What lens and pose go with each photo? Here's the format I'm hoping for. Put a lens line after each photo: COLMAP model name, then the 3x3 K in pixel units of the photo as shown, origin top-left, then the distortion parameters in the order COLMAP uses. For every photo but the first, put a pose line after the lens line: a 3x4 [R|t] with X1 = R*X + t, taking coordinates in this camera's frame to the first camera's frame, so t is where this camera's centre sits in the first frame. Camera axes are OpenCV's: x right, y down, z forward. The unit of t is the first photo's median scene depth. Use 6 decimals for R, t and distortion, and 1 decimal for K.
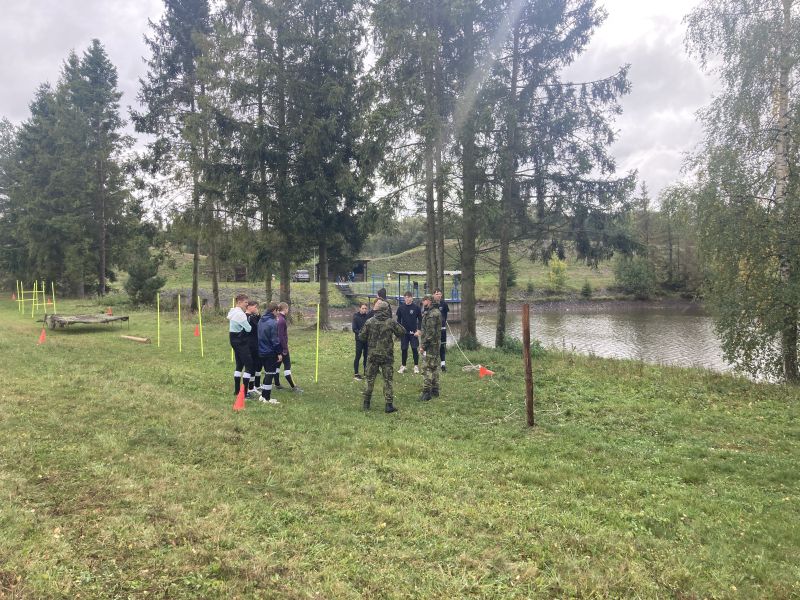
lens RADIAL K [[663.8, 0, 400.0], [0, 663.8, 300.0], [0, 0, 1]] dist [0.005668, -0.000922]
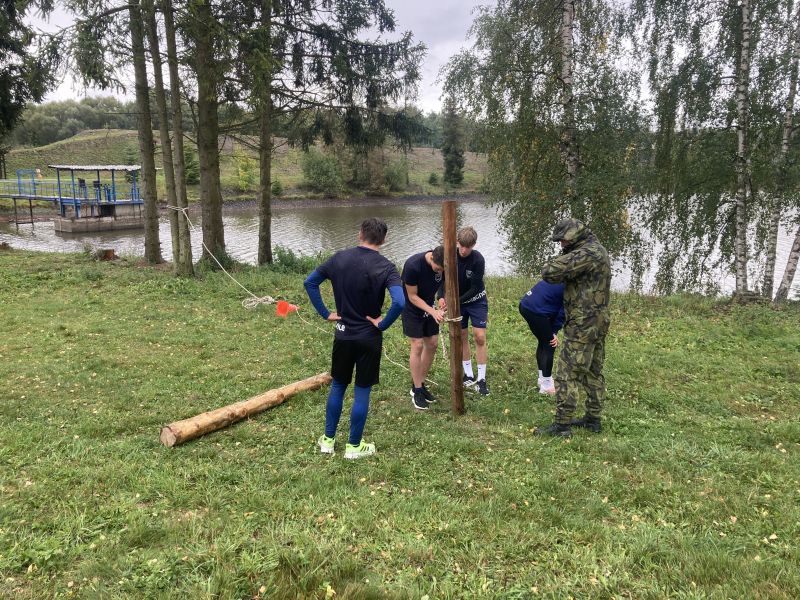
lens RADIAL K [[663.8, 0, 400.0], [0, 663.8, 300.0], [0, 0, 1]] dist [0.005668, -0.000922]
pose [[0.884325, -0.082336, 0.459555, -0.027450], [0.012965, 0.988278, 0.152116, 0.000892], [-0.466693, -0.128562, 0.875026, 0.136439]]
